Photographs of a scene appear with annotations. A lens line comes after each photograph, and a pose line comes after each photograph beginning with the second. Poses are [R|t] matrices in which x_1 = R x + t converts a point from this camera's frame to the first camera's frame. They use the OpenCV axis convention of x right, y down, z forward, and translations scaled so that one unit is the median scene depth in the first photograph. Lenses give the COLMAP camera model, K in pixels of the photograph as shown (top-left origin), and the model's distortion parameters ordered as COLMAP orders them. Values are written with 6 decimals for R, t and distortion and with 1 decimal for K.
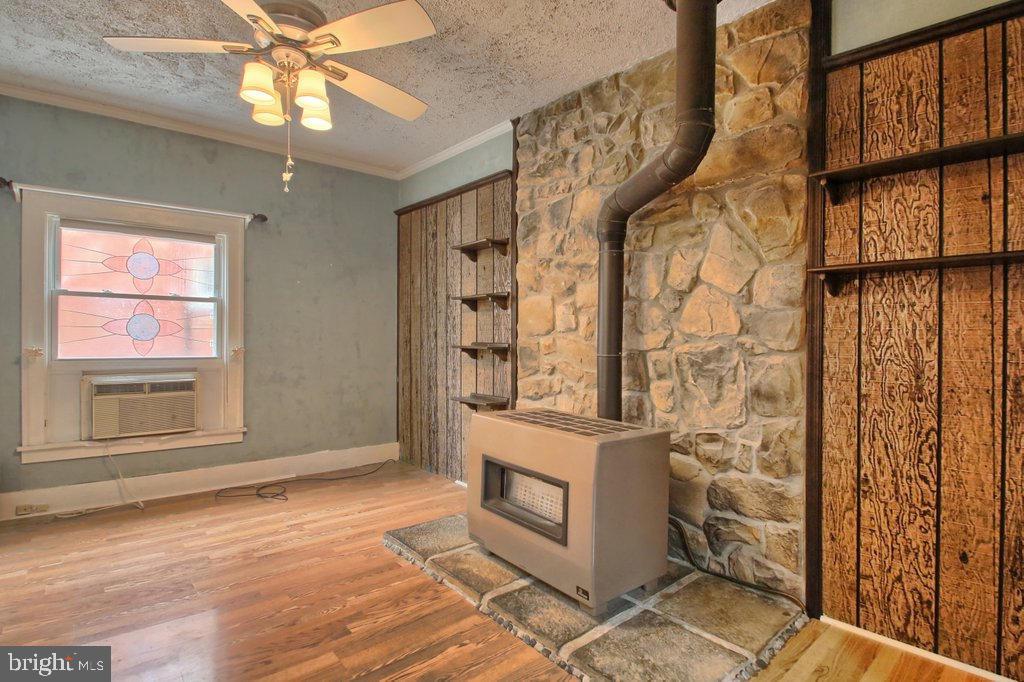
lens RADIAL K [[488.4, 0, 504.2], [0, 488.4, 312.9], [0, 0, 1]] dist [-0.021365, -0.000232]
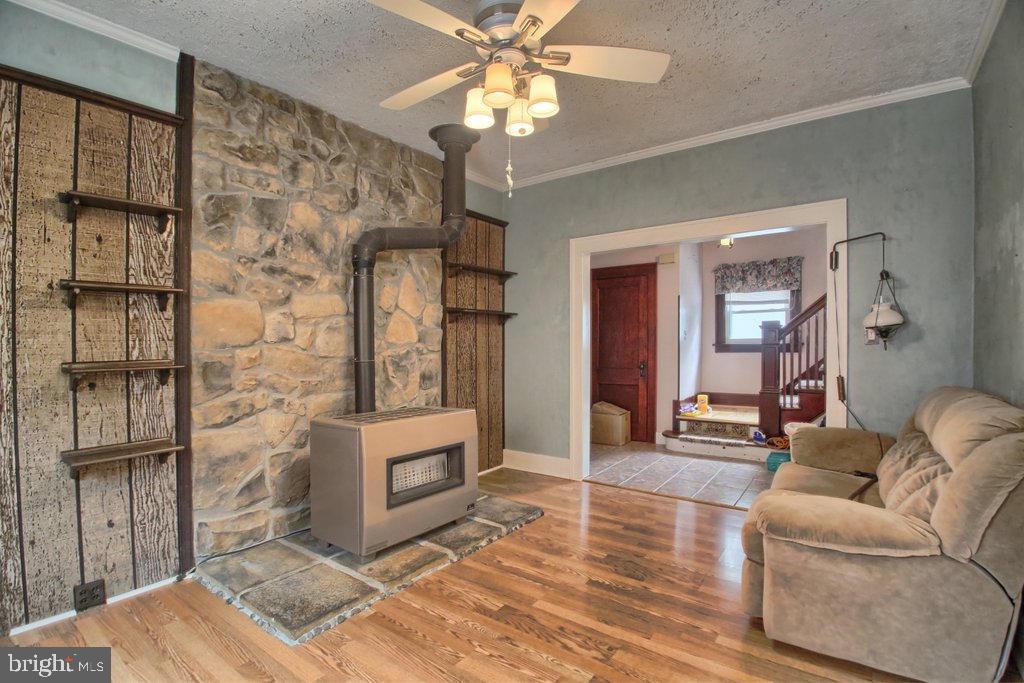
lens RADIAL K [[460.9, 0, 537.1], [0, 460.9, 312.6], [0, 0, 1]] dist [-0.055819, 0.000240]
pose [[-0.231258, 0.053000, 0.971448, -1.047363], [-0.031723, 0.997573, -0.061977, 0.024992], [-0.972375, -0.045150, -0.229015, 0.891625]]
